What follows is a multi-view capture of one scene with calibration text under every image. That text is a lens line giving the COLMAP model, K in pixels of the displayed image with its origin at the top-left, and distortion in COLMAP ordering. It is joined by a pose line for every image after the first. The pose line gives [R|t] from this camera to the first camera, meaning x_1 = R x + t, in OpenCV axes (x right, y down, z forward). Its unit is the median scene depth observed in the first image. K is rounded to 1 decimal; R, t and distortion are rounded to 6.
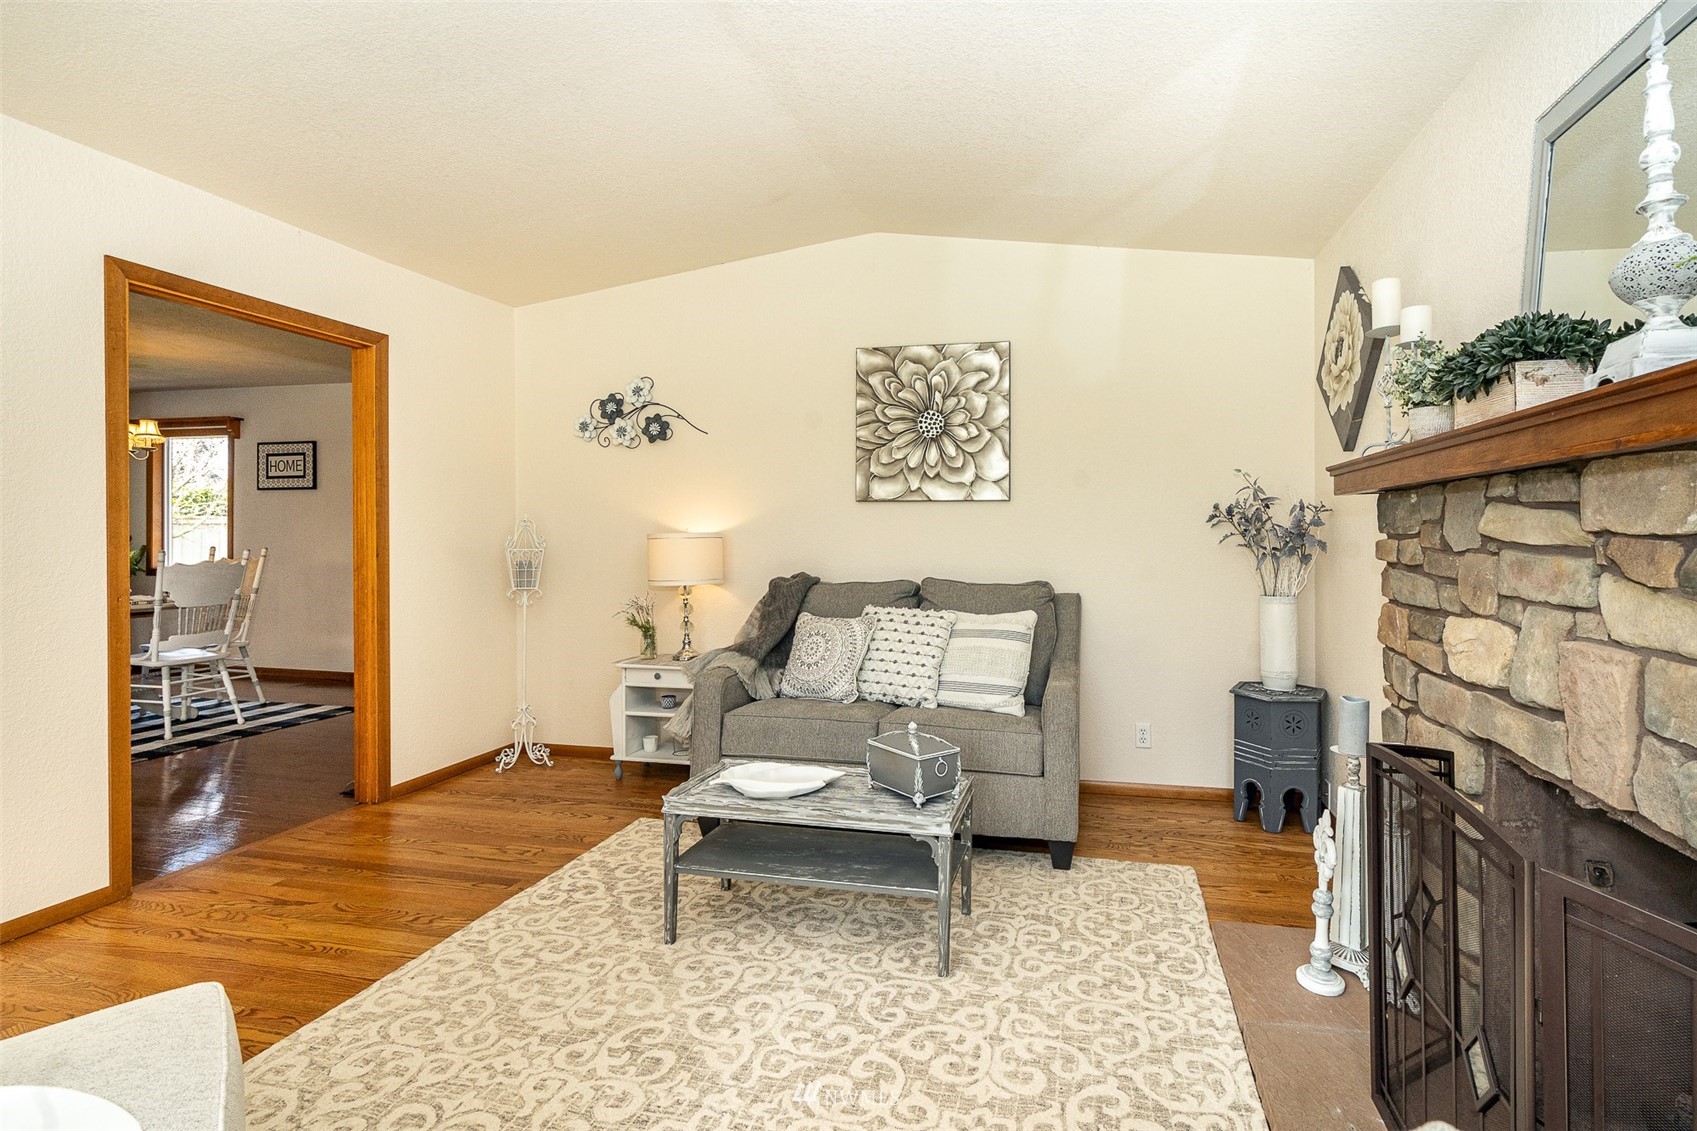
lens RADIAL K [[809.3, 0, 923.7], [0, 809.3, 534.6], [0, 0, 1]] dist [-0.002317, -0.000025]
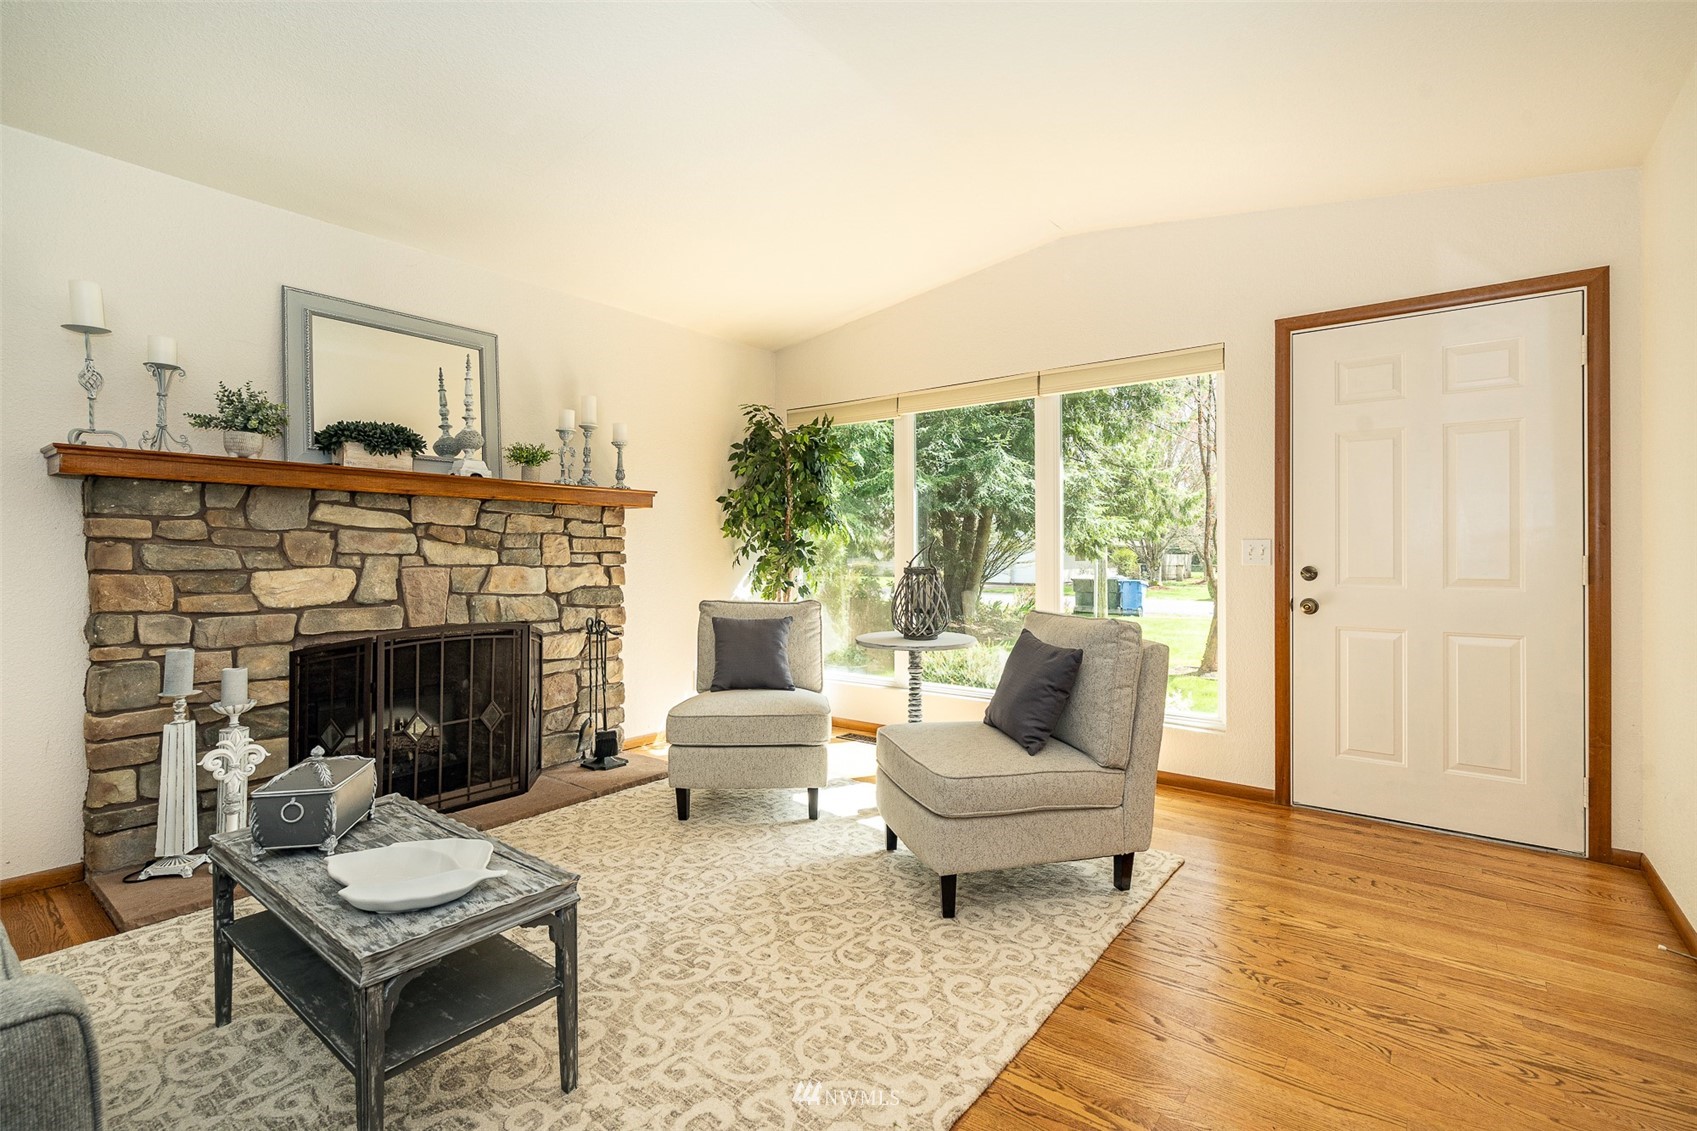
lens RADIAL K [[768.4, 0, 833.5], [0, 768.4, 549.0], [0, 0, 1]] dist [-0.002655, 0.001122]
pose [[-0.896473, -0.004842, 0.443071, -0.849103], [-0.007223, 0.999967, -0.003686, 0.046109], [-0.443038, -0.006505, -0.896479, 1.573463]]
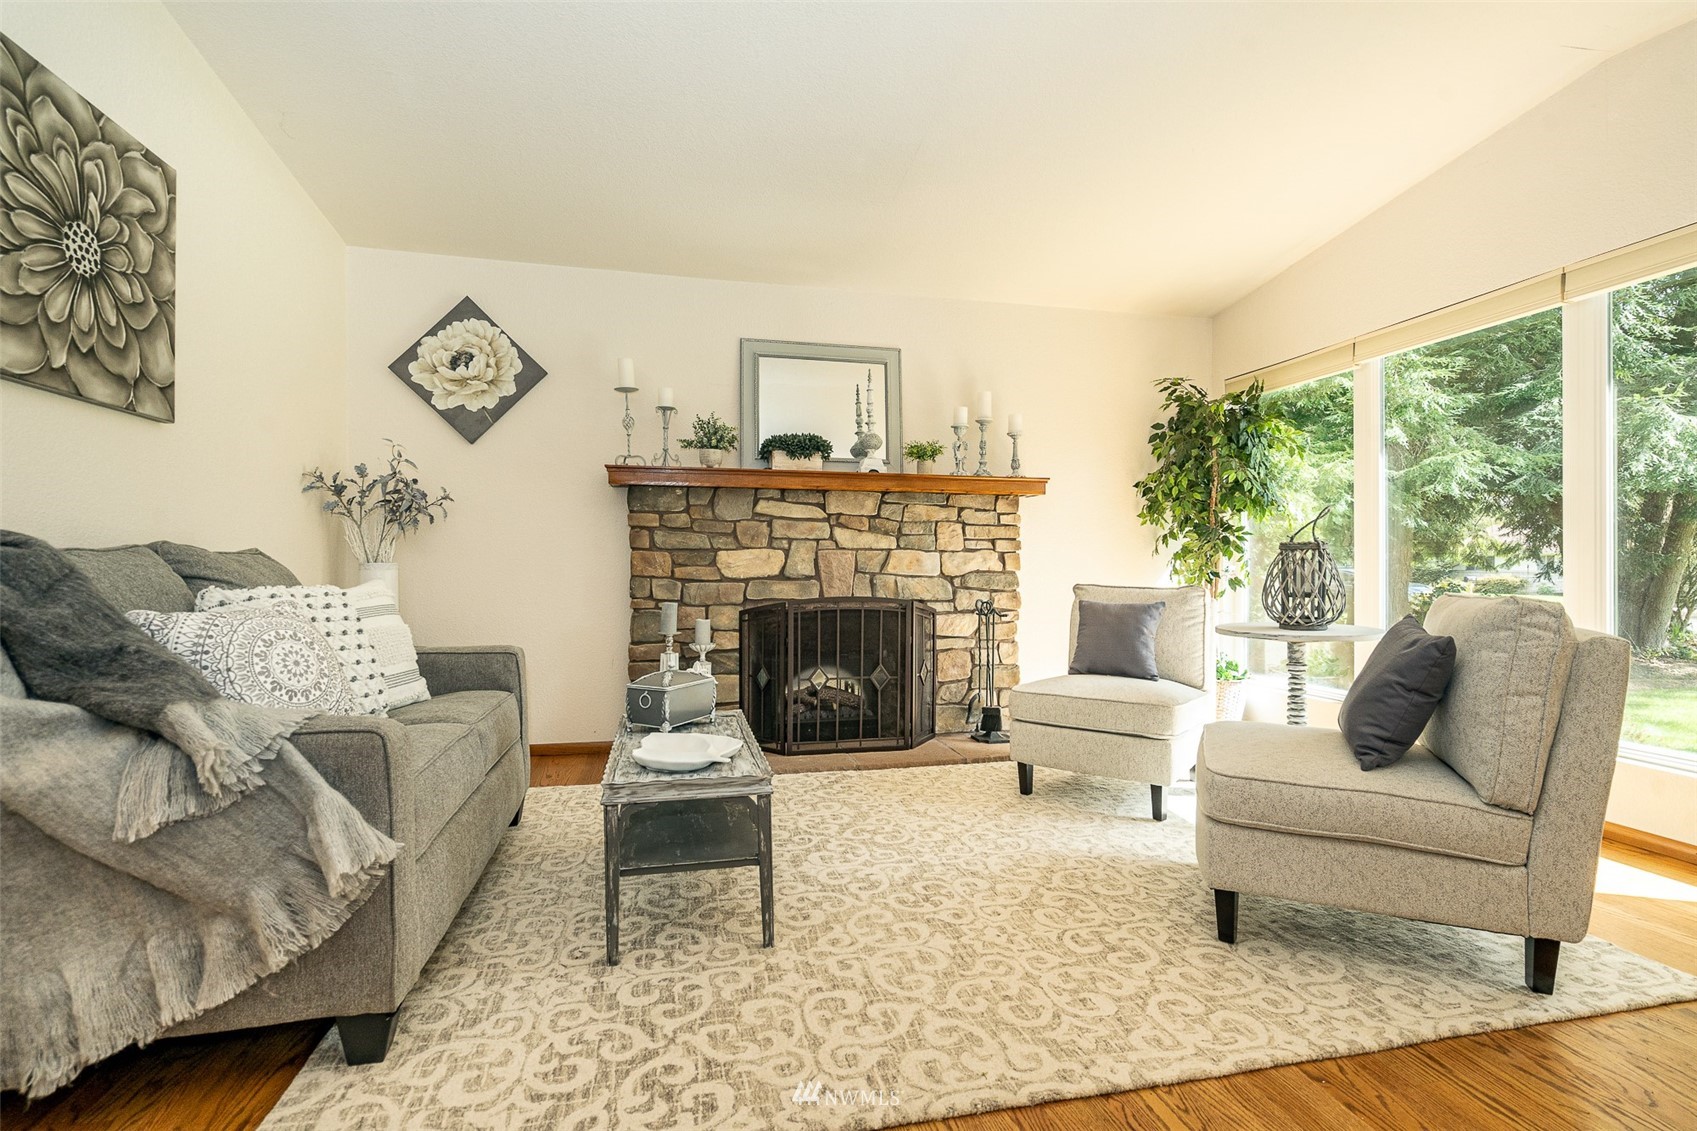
lens RADIAL K [[774.7, 0, 848.5], [0, 774.7, 565.5], [0, 0, 1]] dist [-0.001392, 0.000498]
pose [[-0.423442, -0.007195, 0.905894, -1.139276], [-0.004795, 0.999972, 0.005701, 0.107057], [-0.905910, -0.001930, -0.423465, 1.337605]]
